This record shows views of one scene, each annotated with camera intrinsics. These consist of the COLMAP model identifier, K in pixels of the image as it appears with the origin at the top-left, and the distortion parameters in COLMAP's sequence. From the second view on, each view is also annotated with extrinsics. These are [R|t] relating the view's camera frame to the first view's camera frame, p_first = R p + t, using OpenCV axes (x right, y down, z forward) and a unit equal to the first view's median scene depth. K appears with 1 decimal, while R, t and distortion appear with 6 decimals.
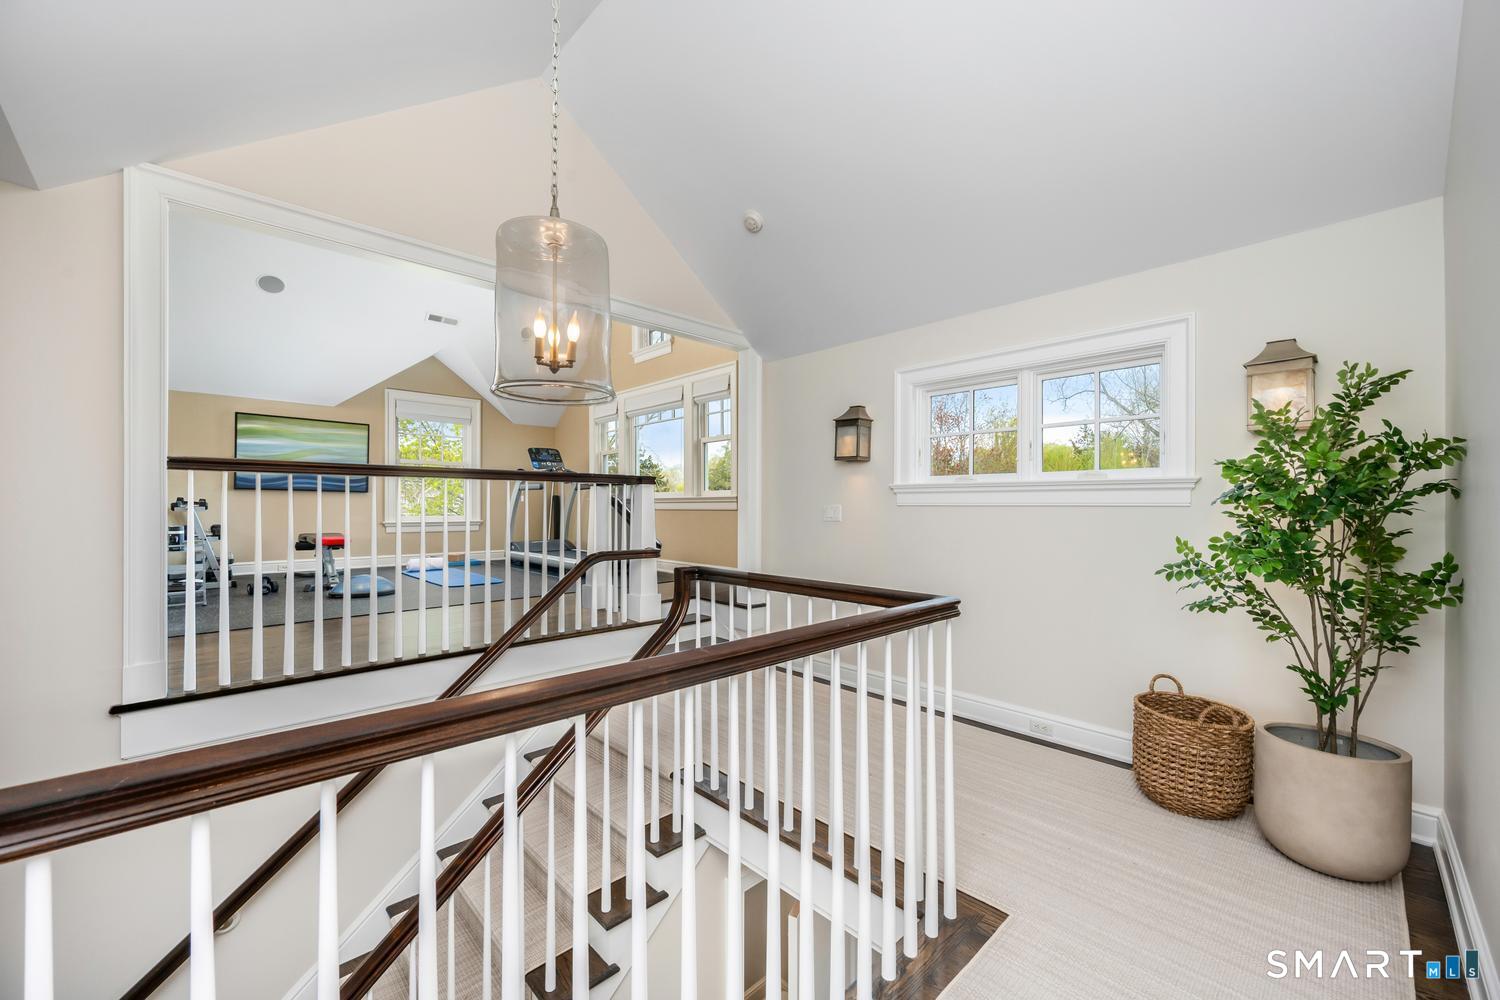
lens RADIAL K [[590.4, 0, 743.7], [0, 590.4, 502.0], [0, 0, 1]] dist [-0.001856, -0.000045]
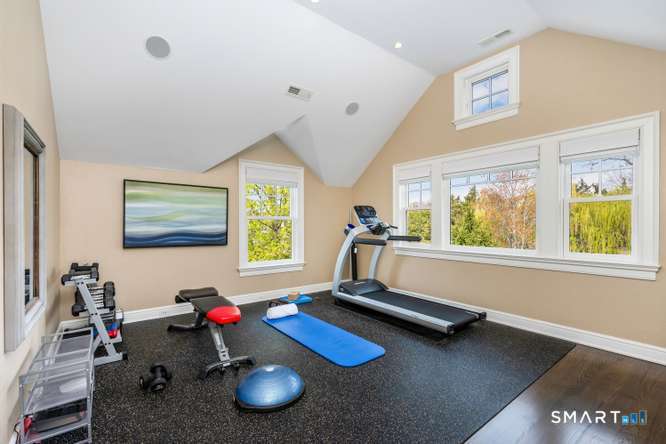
lens RADIAL K [[299.7, 0, 335.7], [0, 299.7, 224.4], [0, 0, 1]] dist [0.004619, 0.000245]
pose [[0.995202, 0.000128, -0.097846, -0.395884], [0.000808, 0.999954, 0.009527, -0.070045], [0.097843, -0.009561, 0.995156, 0.458993]]
